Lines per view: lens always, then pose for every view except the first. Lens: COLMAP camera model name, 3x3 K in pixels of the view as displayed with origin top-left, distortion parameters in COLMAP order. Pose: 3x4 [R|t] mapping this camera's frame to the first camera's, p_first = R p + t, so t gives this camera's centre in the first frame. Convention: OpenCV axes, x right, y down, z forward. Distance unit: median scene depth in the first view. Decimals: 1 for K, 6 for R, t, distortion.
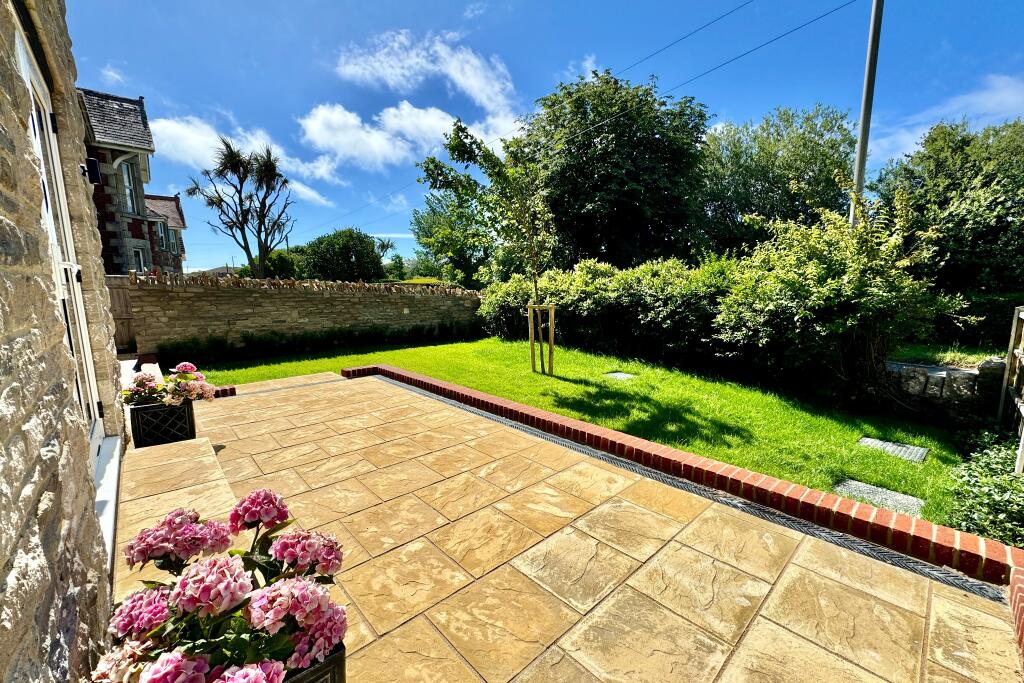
lens RADIAL K [[404.3, 0, 514.4], [0, 404.3, 346.2], [0, 0, 1]] dist [-0.002740, 0.000063]
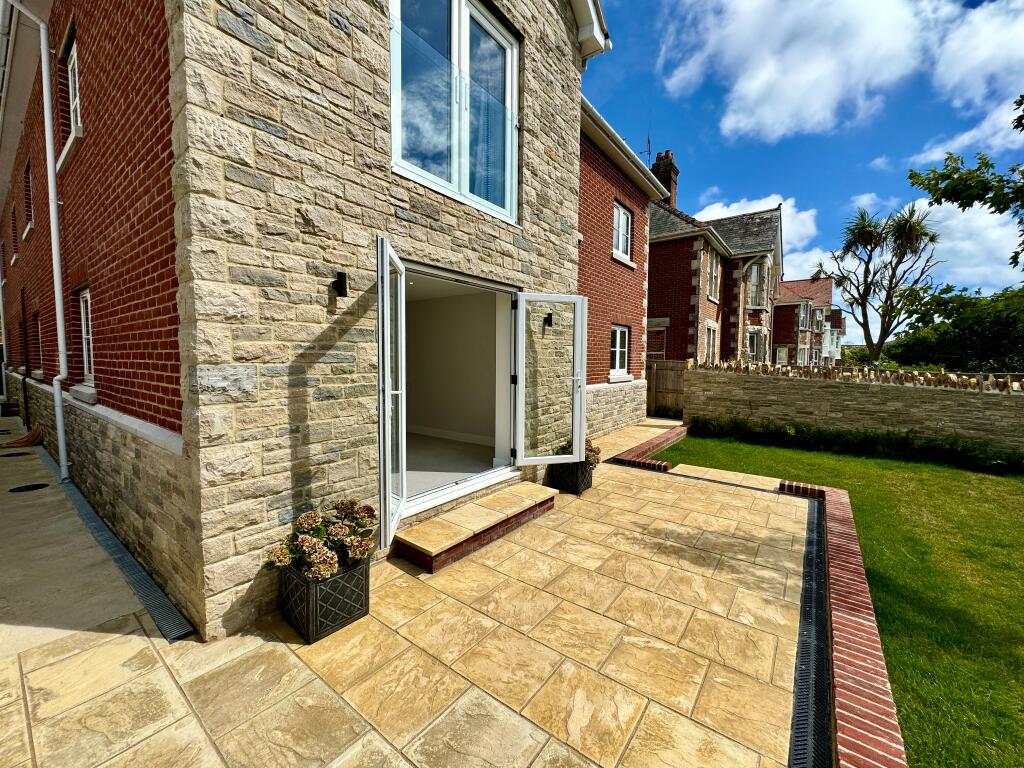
lens RADIAL K [[408.7, 0, 509.1], [0, 408.7, 379.4], [0, 0, 1]] dist [-0.001310, 0.000285]
pose [[0.178074, 0.060392, -0.982162, 0.246911], [-0.154169, 0.987501, 0.032768, -0.074301], [0.971865, 0.145584, 0.185158, 0.192720]]
